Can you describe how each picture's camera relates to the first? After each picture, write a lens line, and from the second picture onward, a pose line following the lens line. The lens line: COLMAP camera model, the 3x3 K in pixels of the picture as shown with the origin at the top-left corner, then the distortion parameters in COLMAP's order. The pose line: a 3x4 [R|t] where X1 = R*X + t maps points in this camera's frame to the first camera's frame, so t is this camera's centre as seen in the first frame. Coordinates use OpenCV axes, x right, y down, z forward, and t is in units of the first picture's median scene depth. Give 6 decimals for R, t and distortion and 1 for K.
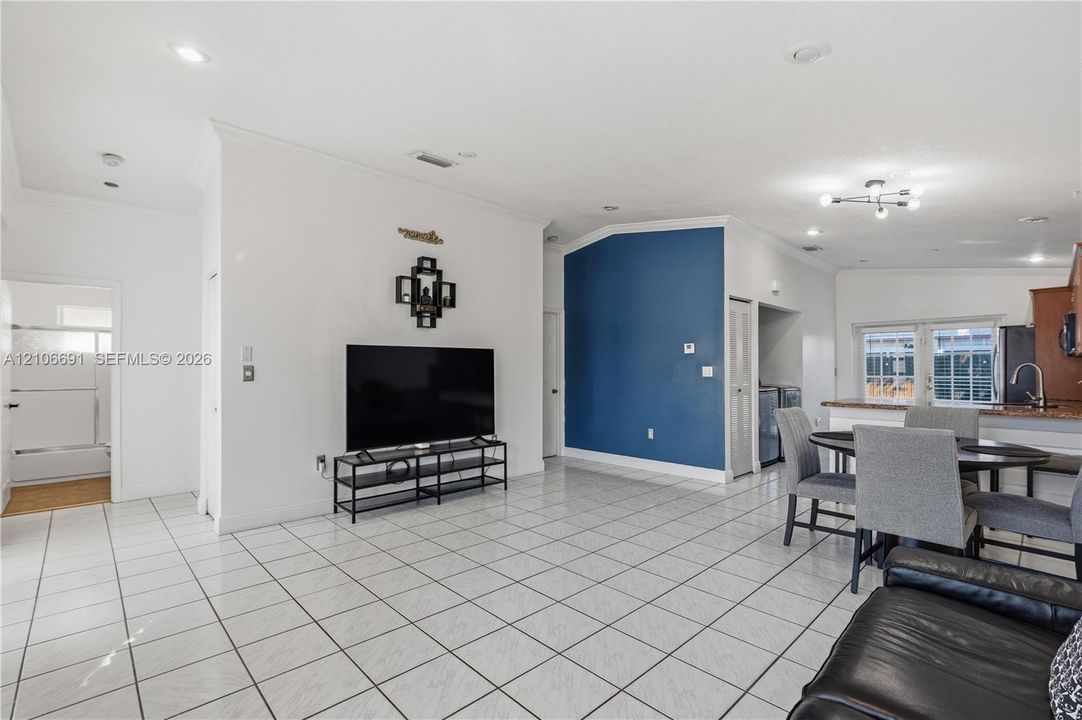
lens RADIAL K [[485.7, 0, 512.5], [0, 485.7, 367.0], [0, 0, 1]] dist [-0.008209, 0.002828]
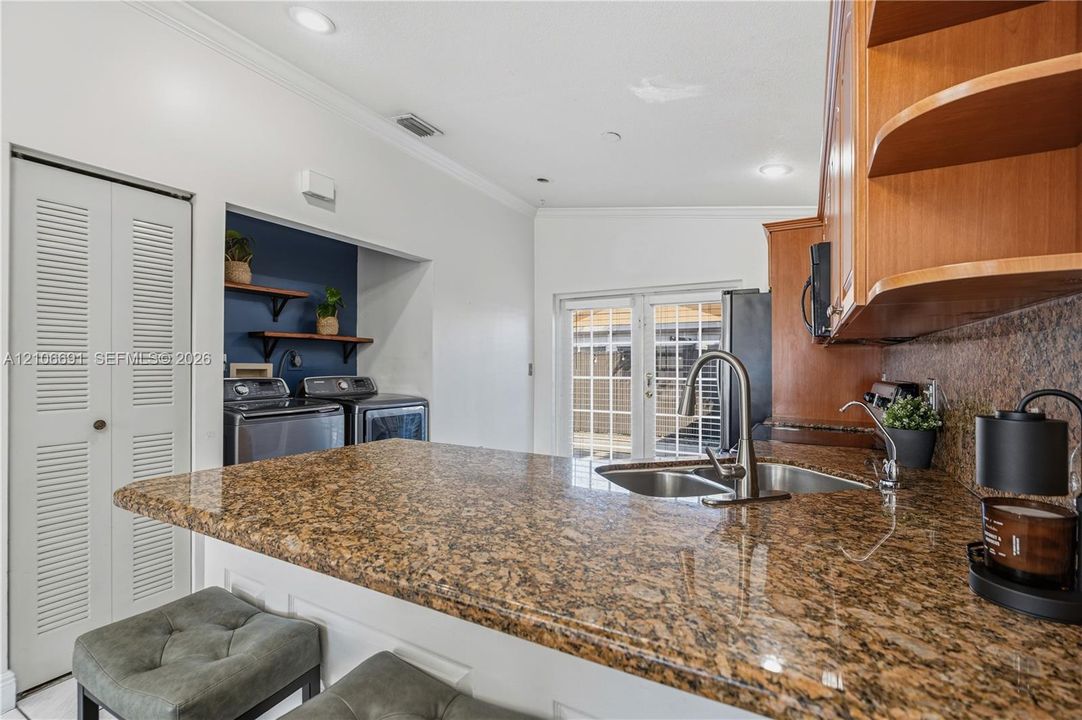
lens RADIAL K [[485.7, 0, 522.2], [0, 485.7, 362.1], [0, 0, 1]] dist [-0.008209, 0.002828]
pose [[0.952981, 0.005857, 0.302973, 0.622445], [-0.006018, 0.999982, -0.000401, 0.000191], [-0.302970, -0.001441, 0.952999, 0.540083]]
